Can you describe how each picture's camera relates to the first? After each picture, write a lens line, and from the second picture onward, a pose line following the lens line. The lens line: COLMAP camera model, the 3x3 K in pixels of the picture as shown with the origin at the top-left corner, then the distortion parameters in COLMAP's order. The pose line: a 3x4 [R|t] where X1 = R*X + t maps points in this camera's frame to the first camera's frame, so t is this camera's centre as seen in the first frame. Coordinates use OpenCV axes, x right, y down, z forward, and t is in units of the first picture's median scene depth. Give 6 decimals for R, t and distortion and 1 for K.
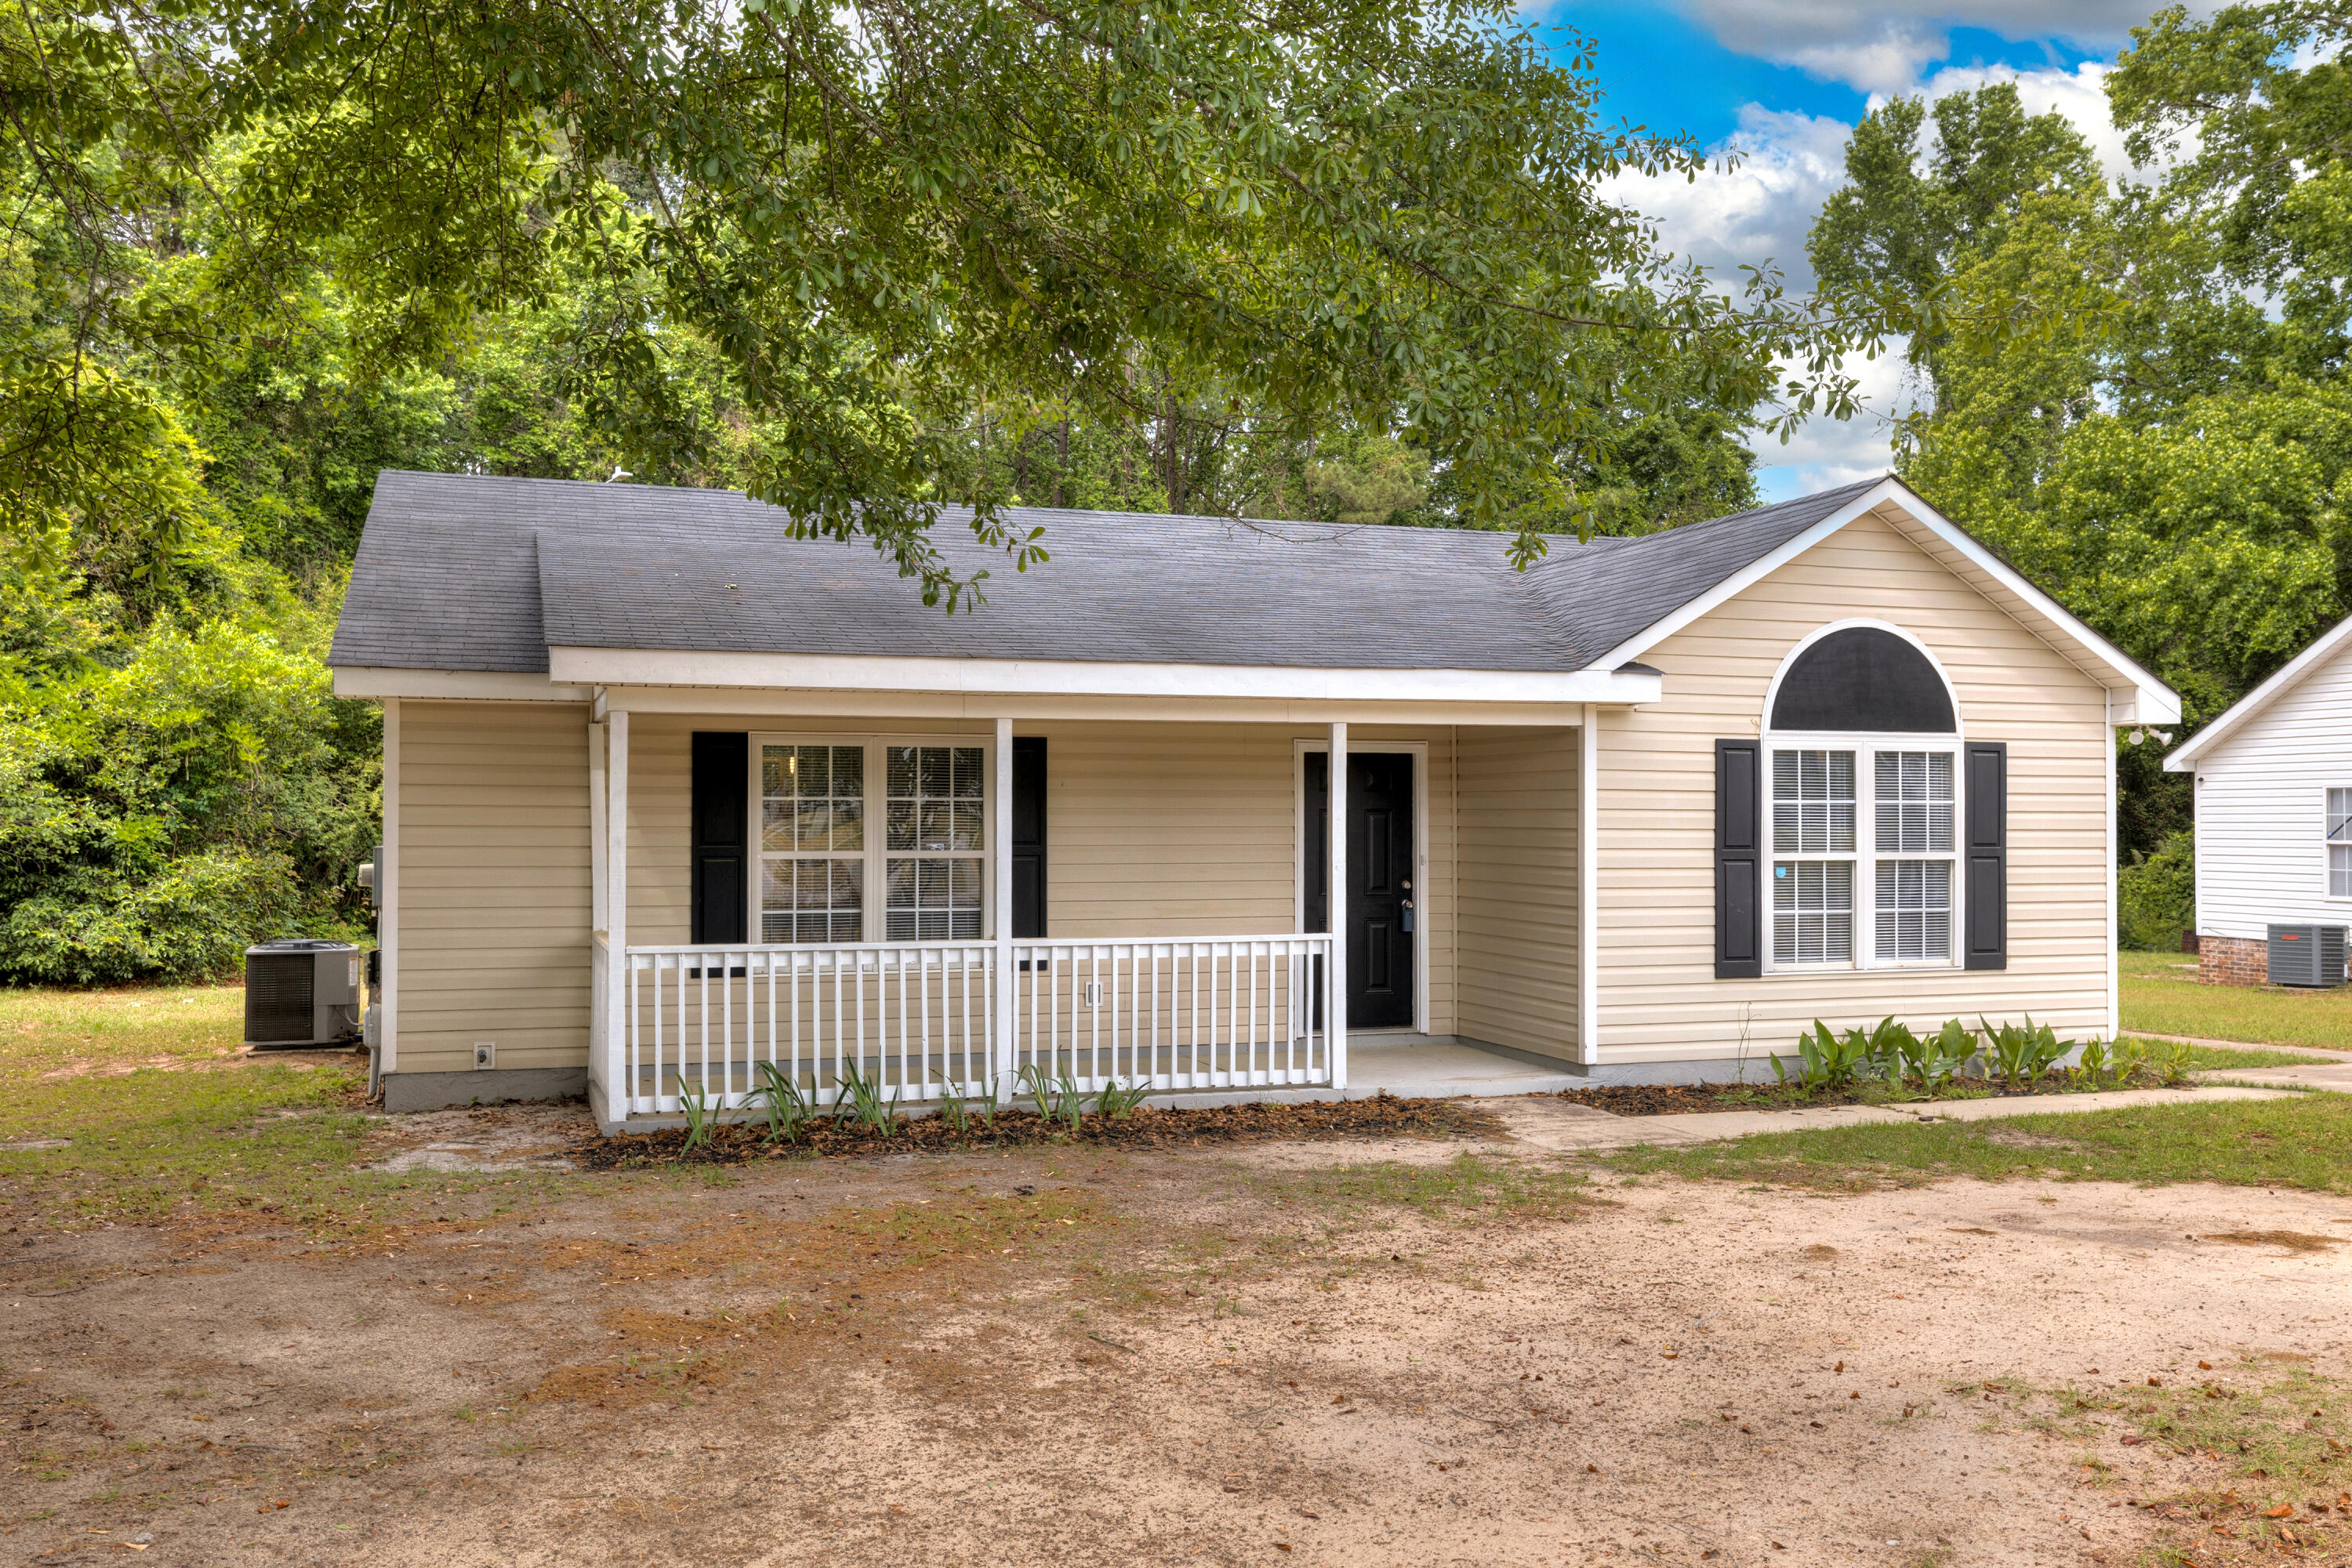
lens RADIAL K [[1958.5, 0, 1169.4], [0, 1958.5, 797.5], [0, 0, 1]] dist [0.001403, -0.000553]
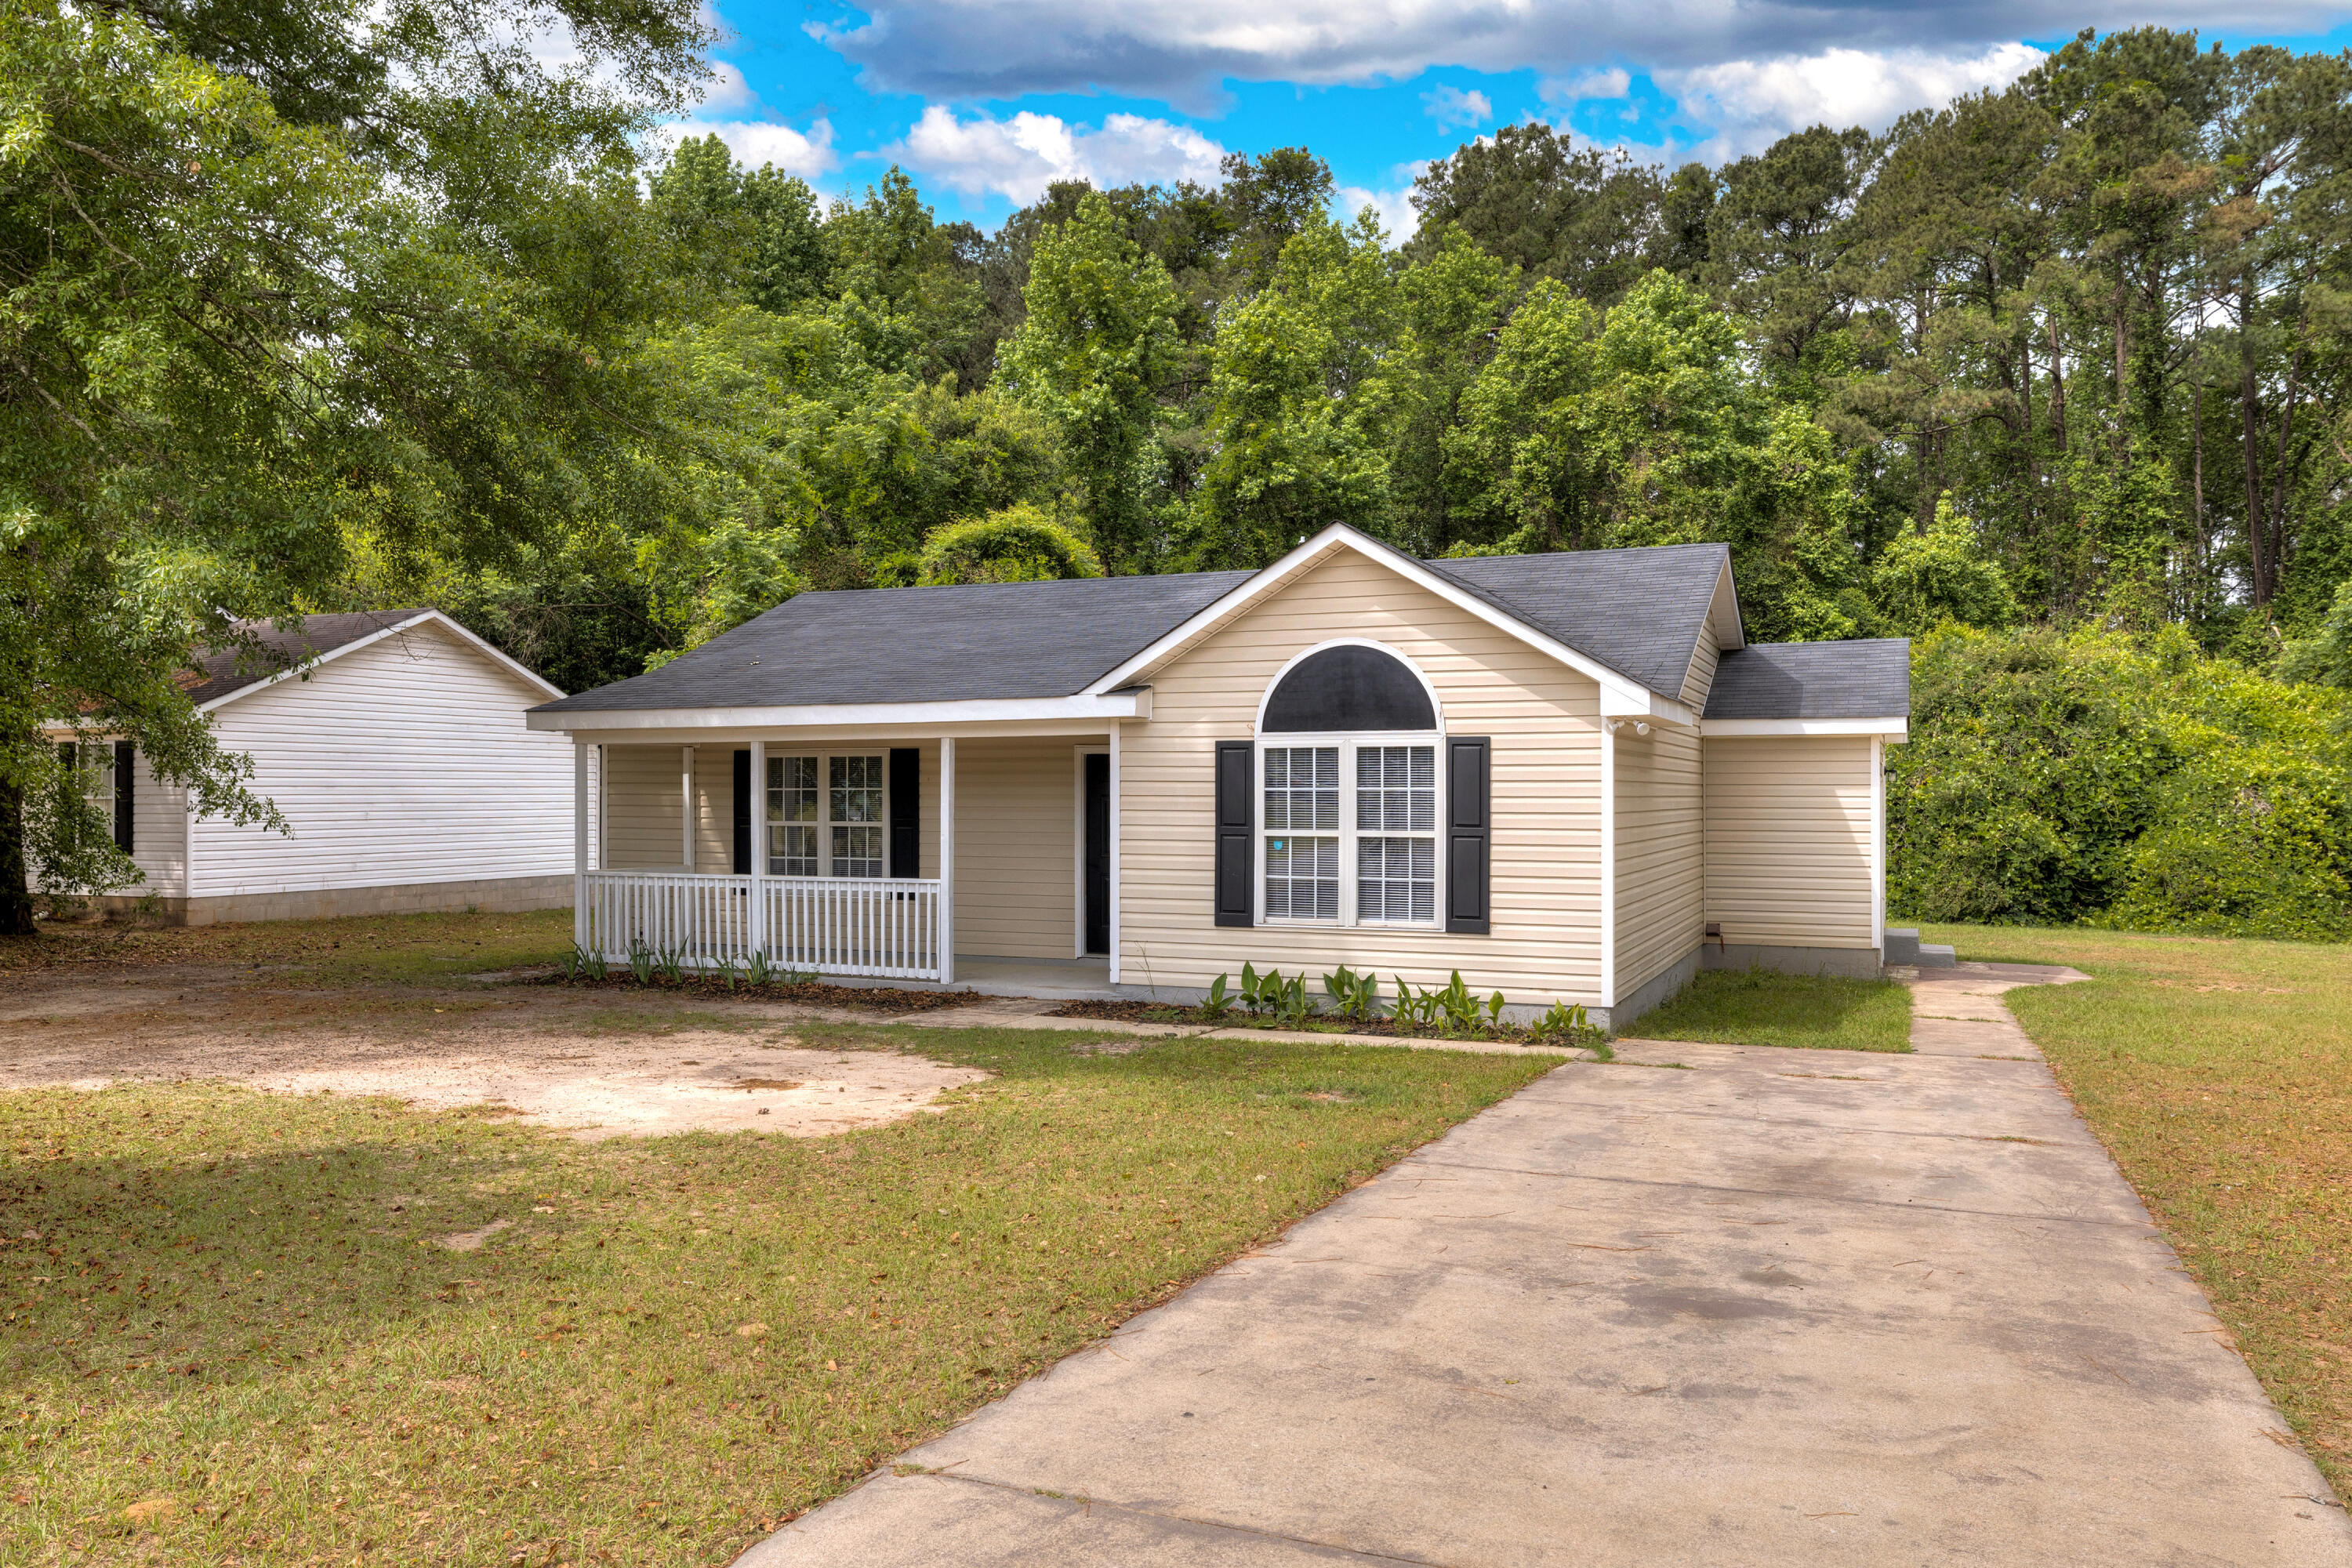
lens RADIAL K [[1656.0, 0, 1176.0], [0, 1656.0, 784.0], [0, 0, 1]] dist [0.000748, 0.000412]
pose [[0.750235, -0.004798, -0.661154, 0.971829], [0.007834, 0.999968, 0.001633, -0.003406], [0.661125, -0.006405, 0.750249, 0.160026]]
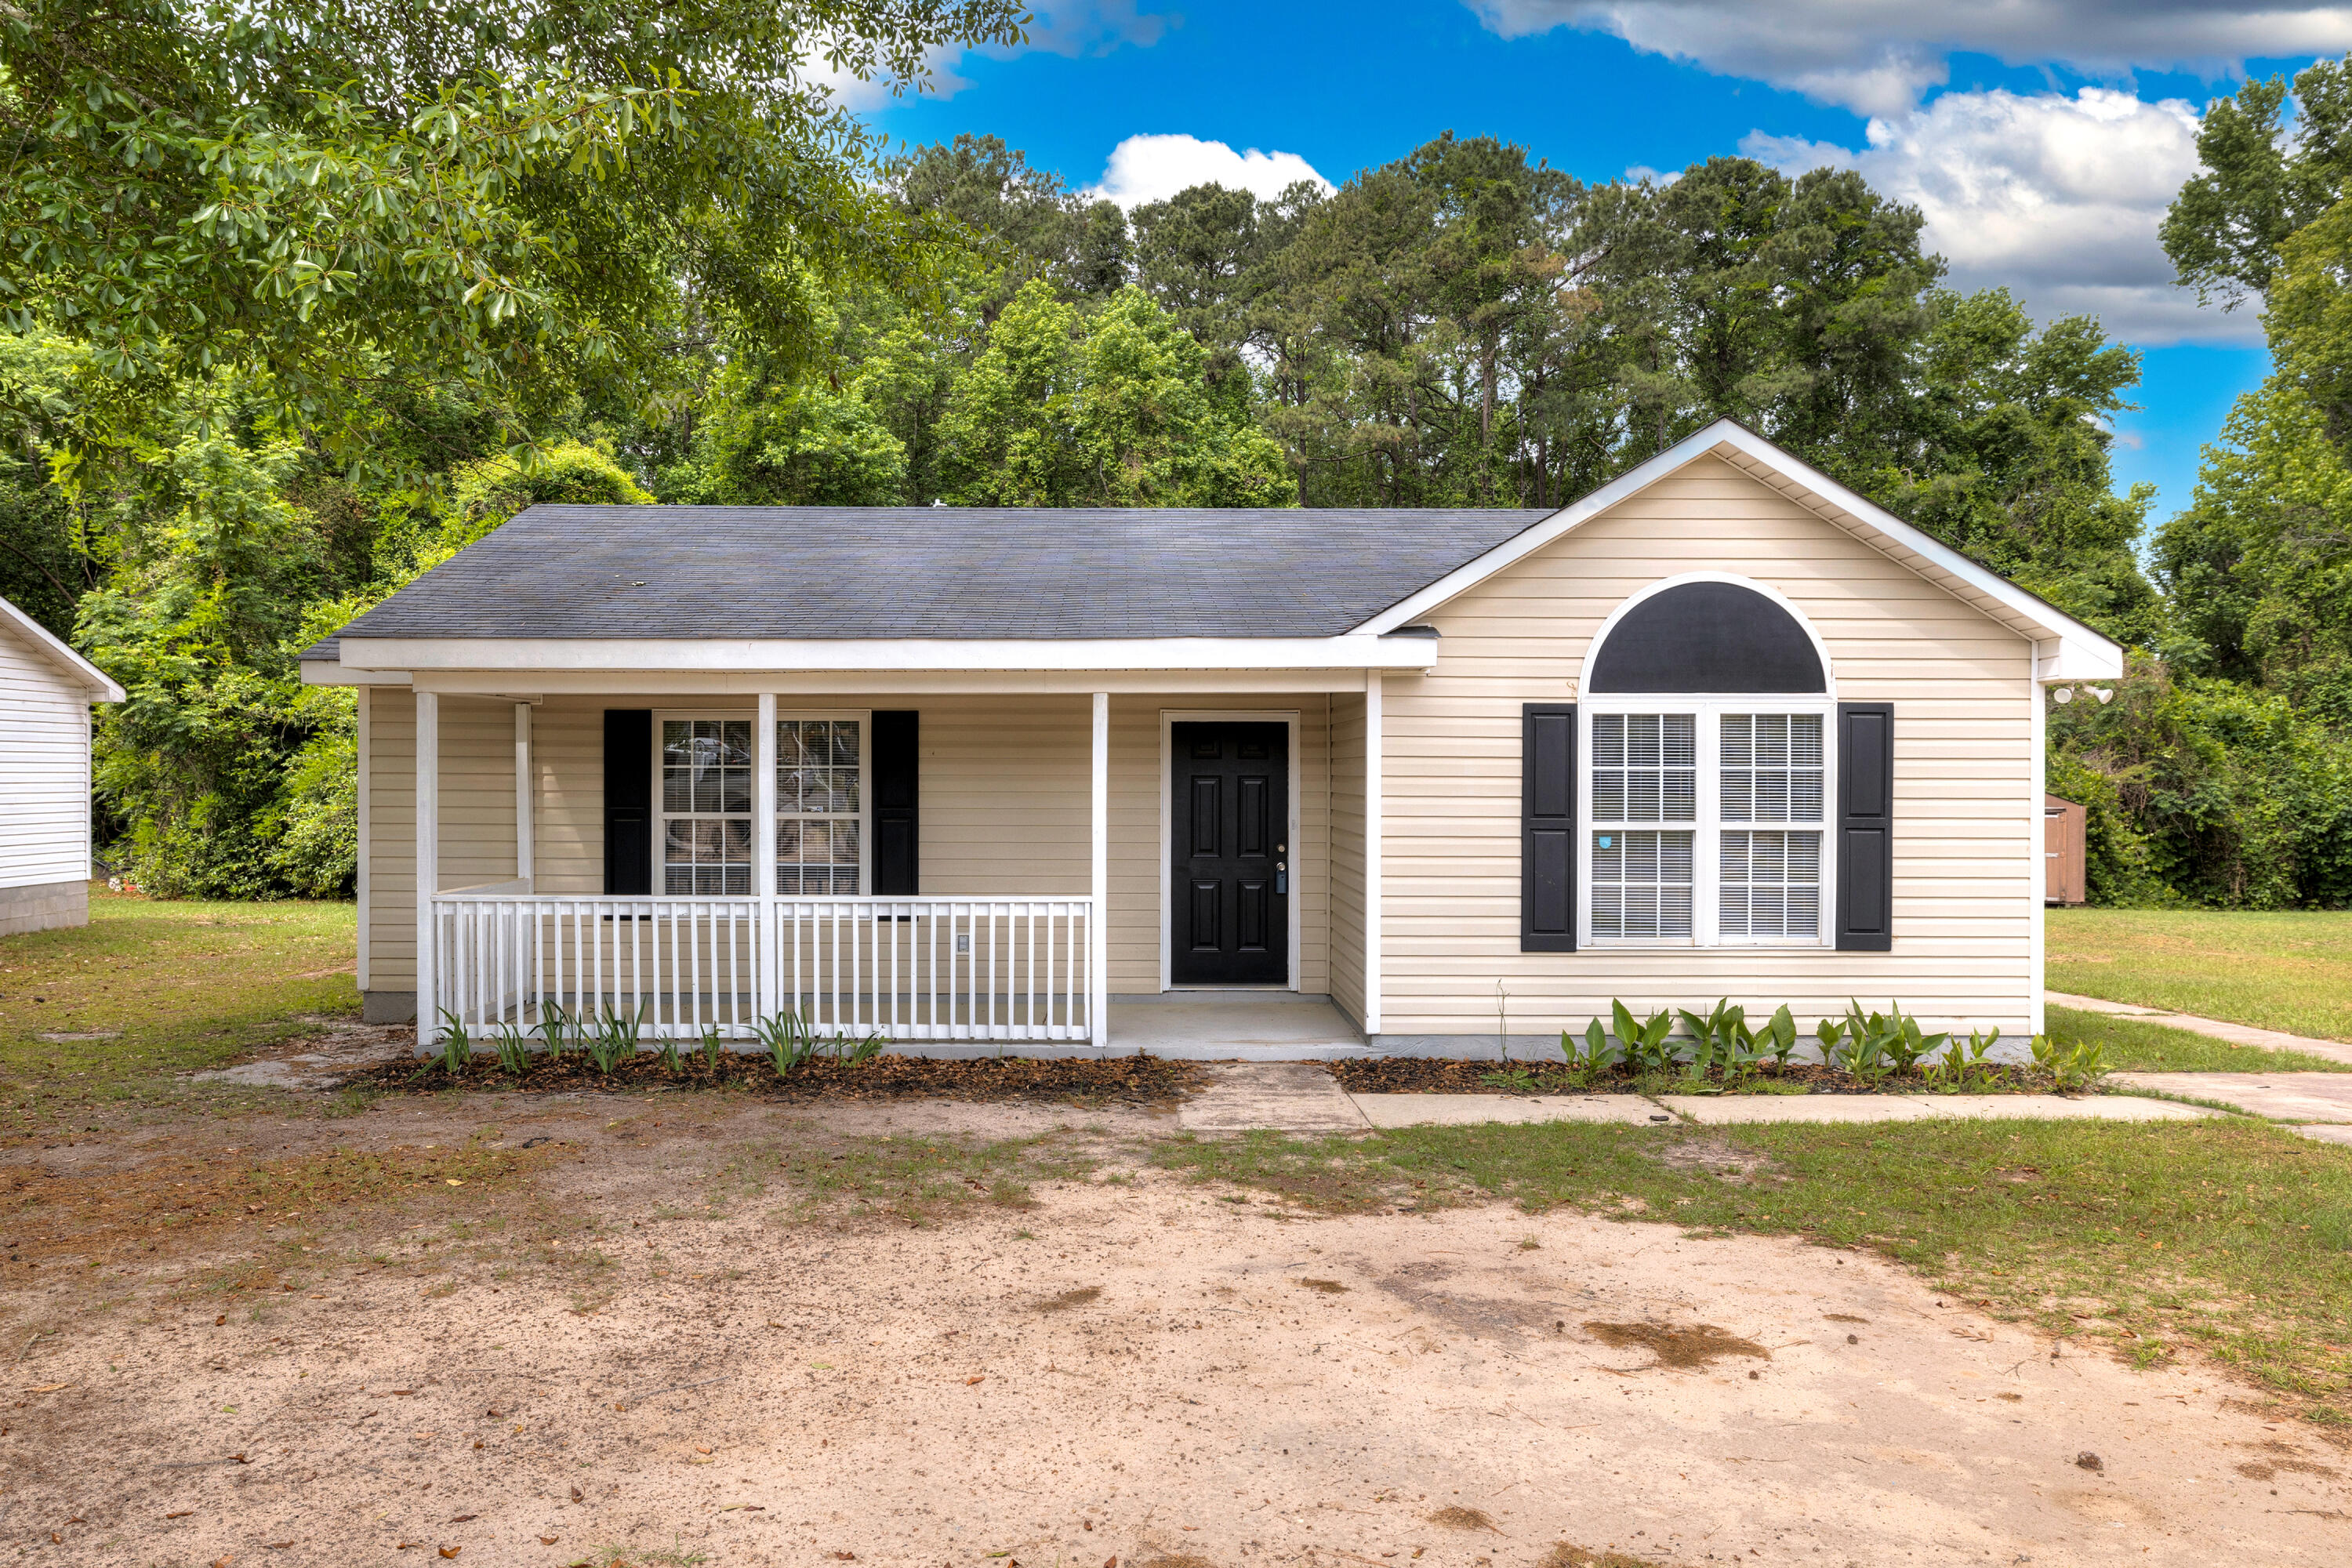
lens RADIAL K [[1530.6, 0, 1176.0], [0, 1530.6, 784.0], [0, 0, 1]] dist [-0.004268, -0.002242]
pose [[0.948915, 0.002351, -0.315522, 0.350569], [0.002730, 0.999874, 0.015659, -0.002366], [0.315519, -0.015720, 0.948789, 0.228205]]
